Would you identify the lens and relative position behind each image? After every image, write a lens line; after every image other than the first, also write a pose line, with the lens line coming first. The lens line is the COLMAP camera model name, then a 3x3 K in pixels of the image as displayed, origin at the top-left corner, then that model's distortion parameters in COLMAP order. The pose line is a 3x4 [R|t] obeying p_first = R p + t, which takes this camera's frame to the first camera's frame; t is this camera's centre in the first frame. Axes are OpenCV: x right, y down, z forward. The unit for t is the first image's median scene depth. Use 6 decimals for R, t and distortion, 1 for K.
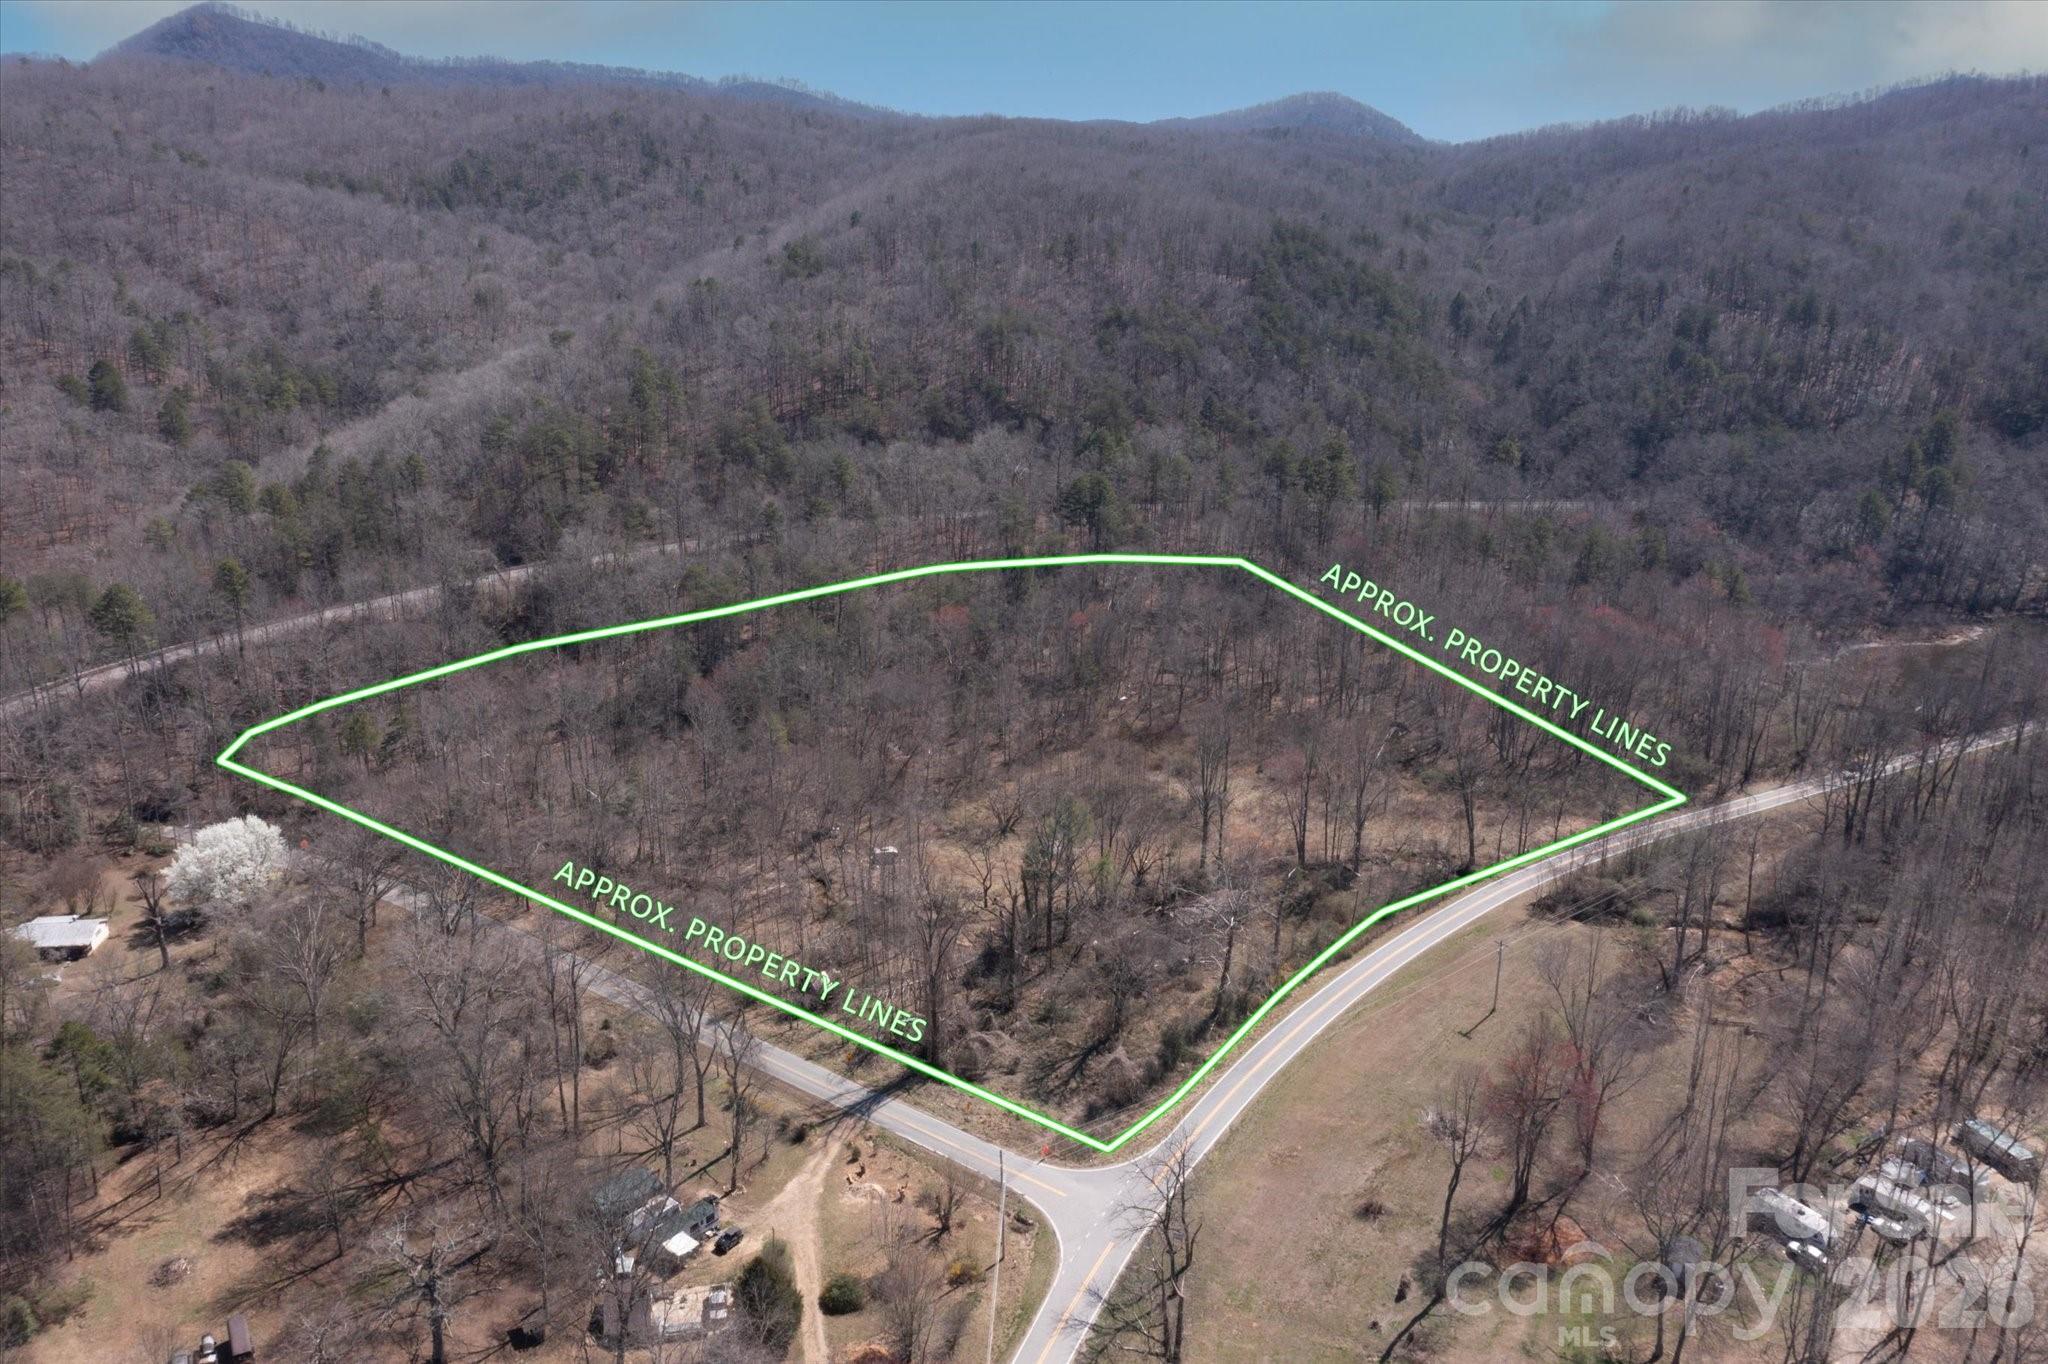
lens RADIAL K [[1540.4, 0, 1024.0], [0, 1540.4, 682.0], [0, 0, 1]] dist [0.000935, 0.009301]
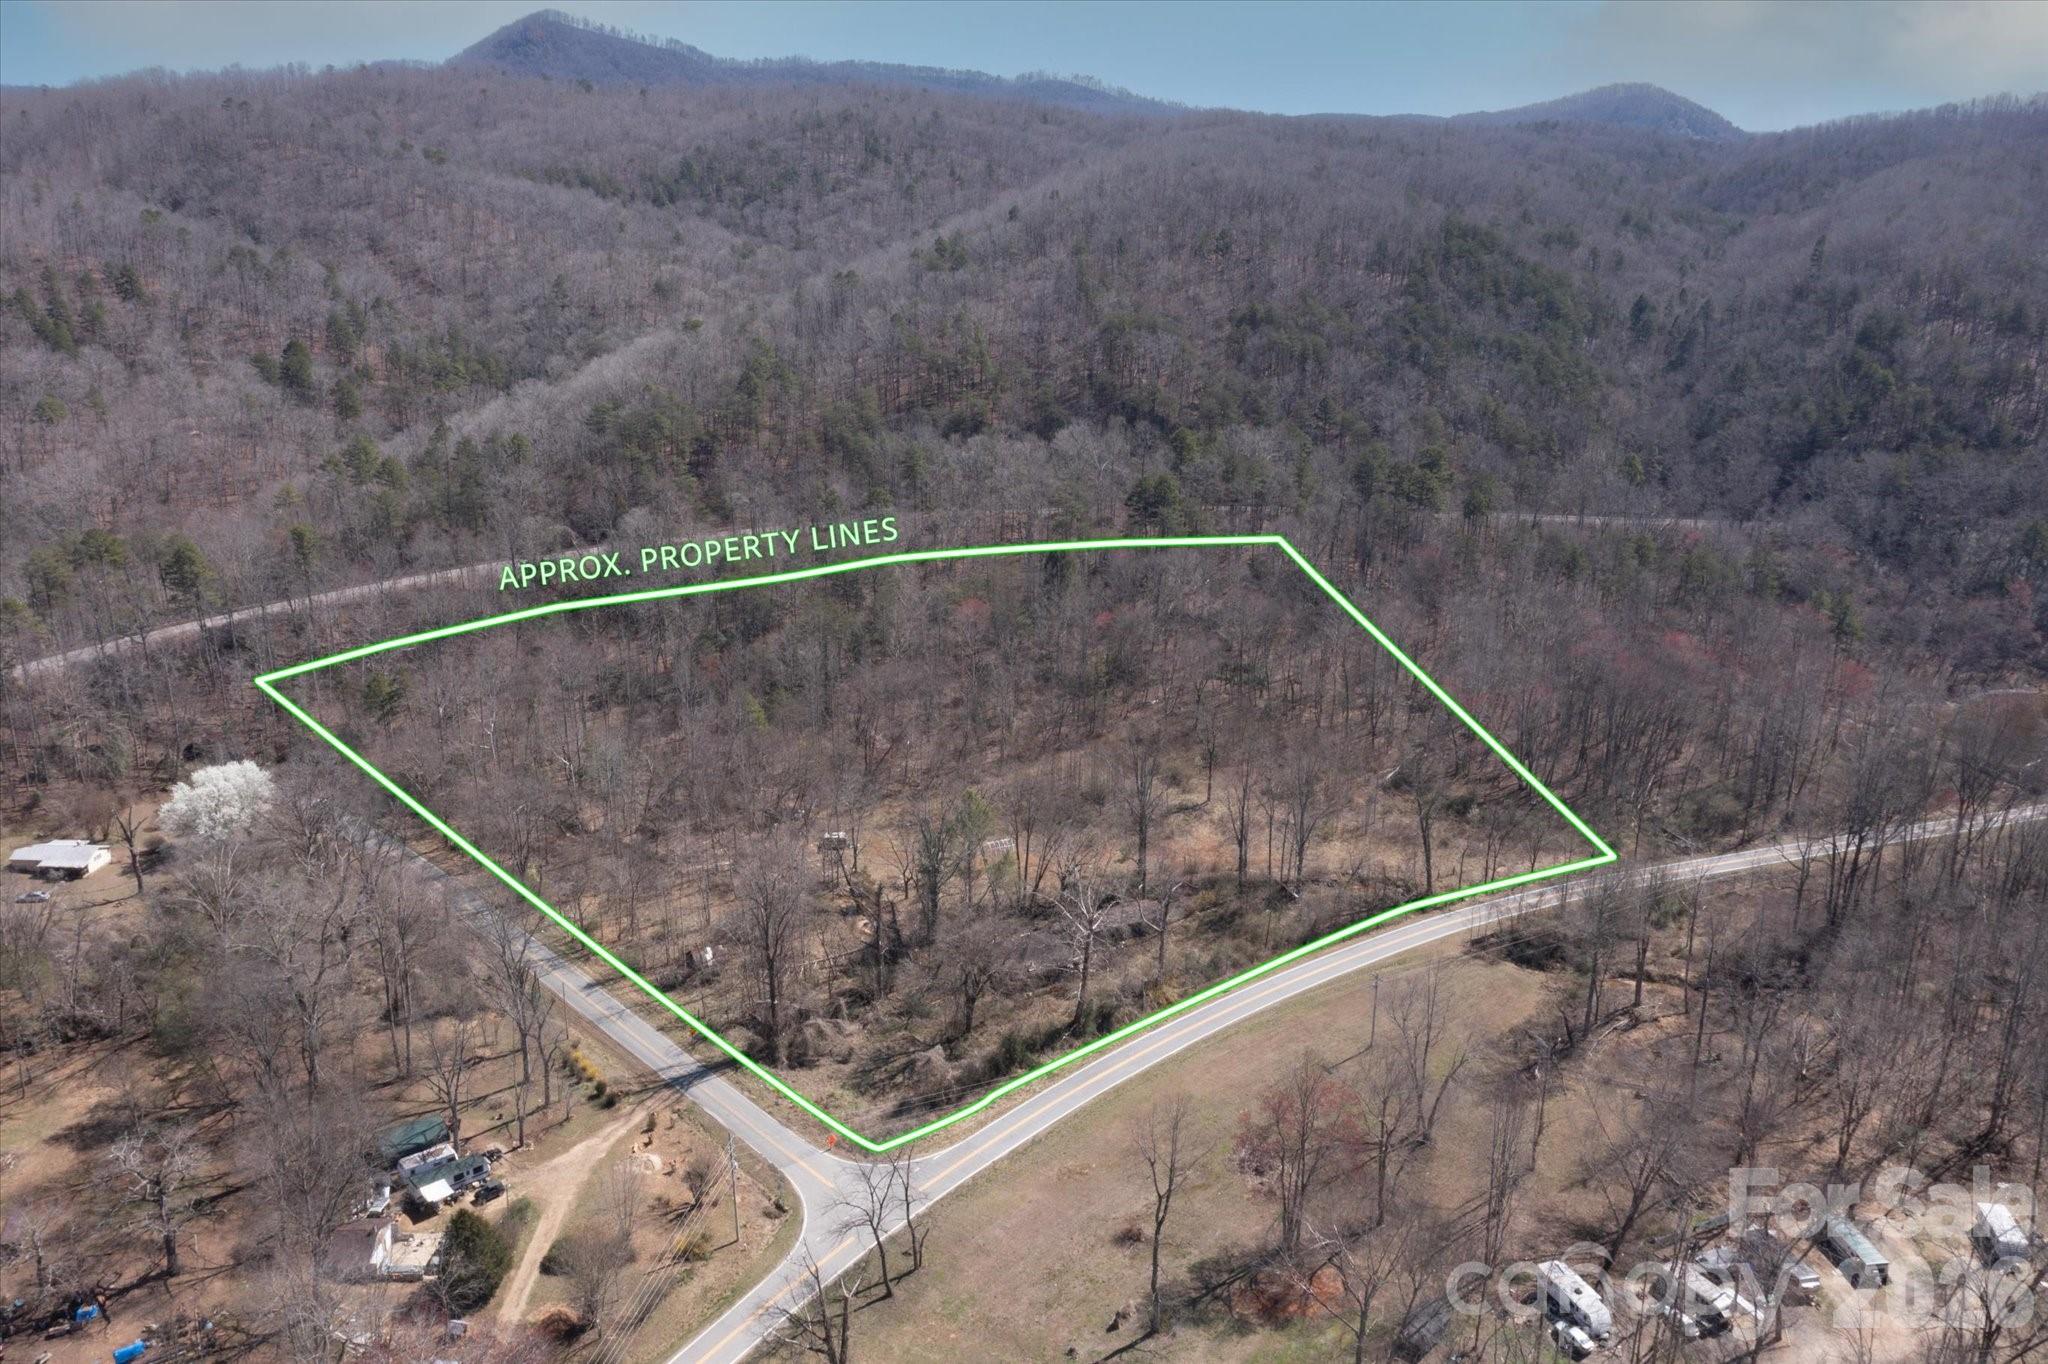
lens RADIAL K [[1540.4, 0, 1024.0], [0, 1540.4, 682.0], [0, 0, 1]] dist [0.000935, 0.009301]
pose [[0.984393, 0.055137, -0.167122, 0.132600], [-0.054740, 0.998476, 0.006985, -0.003847], [0.167252, 0.002272, 0.985911, 0.013794]]
